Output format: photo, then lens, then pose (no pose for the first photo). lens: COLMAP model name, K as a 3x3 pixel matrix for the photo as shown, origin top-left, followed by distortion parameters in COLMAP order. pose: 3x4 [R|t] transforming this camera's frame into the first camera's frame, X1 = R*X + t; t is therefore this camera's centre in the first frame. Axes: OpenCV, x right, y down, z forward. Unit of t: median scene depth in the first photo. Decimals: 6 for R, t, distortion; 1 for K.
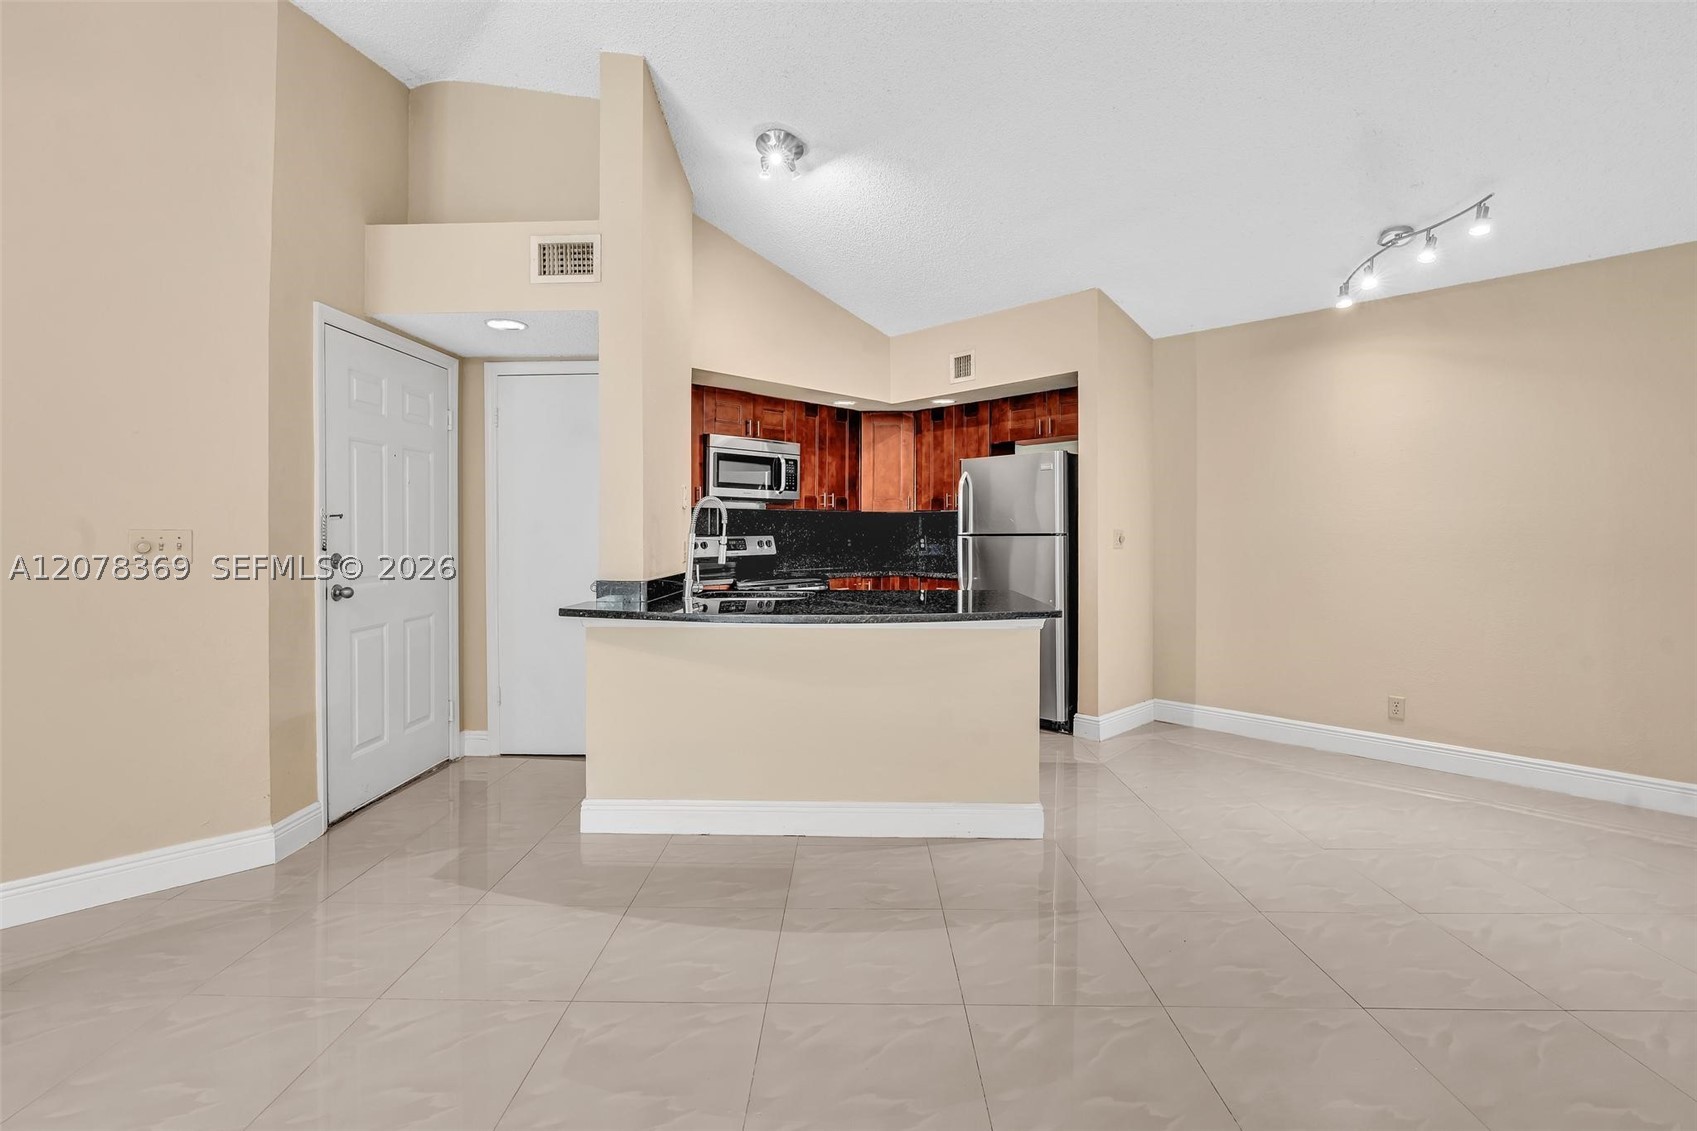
lens RADIAL K [[769.6, 0, 840.2], [0, 769.6, 543.6], [0, 0, 1]] dist [-0.004749, 0.000643]
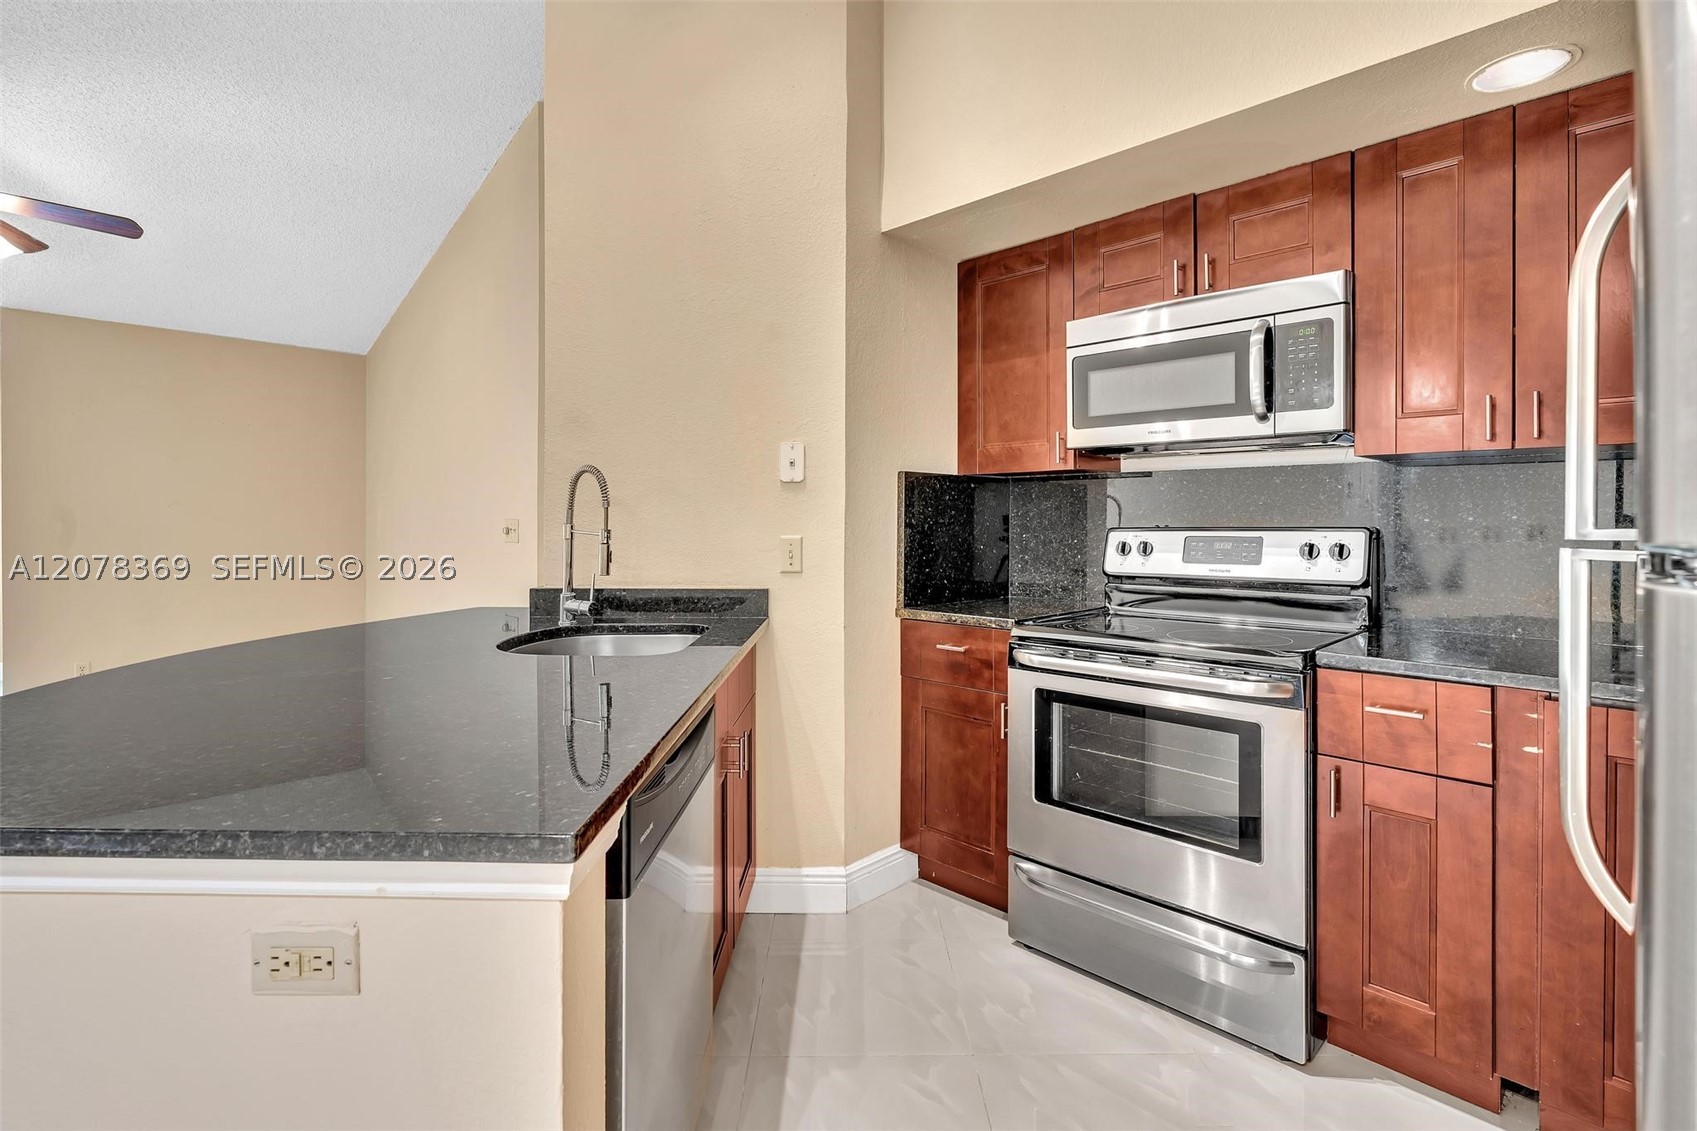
lens RADIAL K [[778.5, 0, 847.6], [0, 778.5, 516.3], [0, 0, 1]] dist [-0.013805, 0.000258]
pose [[0.006564, -0.003030, -0.999974, 0.315974], [-0.015778, 0.999871, -0.003133, -0.013952], [0.999854, 0.015798, 0.006516, 0.818234]]
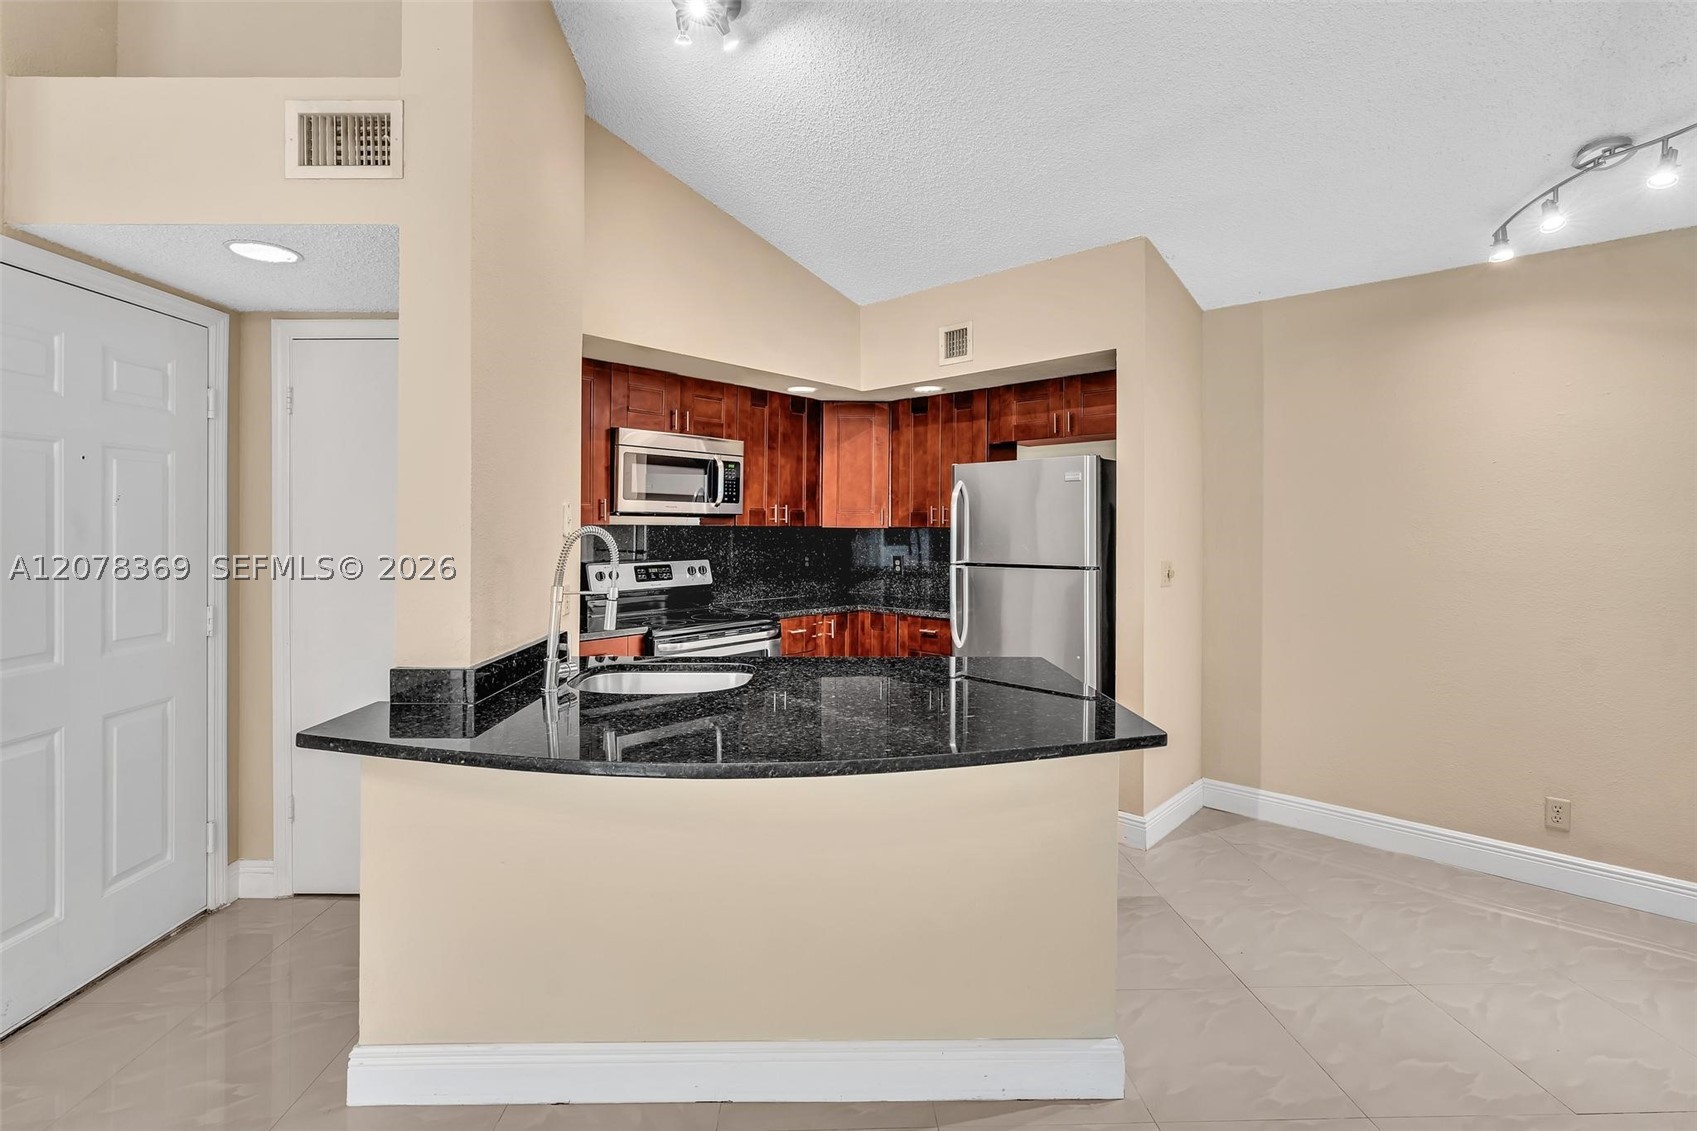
lens RADIAL K [[775.5, 0, 836.3], [0, 775.5, 533.0], [0, 0, 1]] dist [-0.002152, 0.000112]
pose [[0.998736, 0.004324, 0.050074, 0.002197], [-0.003992, 0.999969, -0.006740, -0.035466], [-0.050102, 0.006531, 0.998723, 0.235160]]
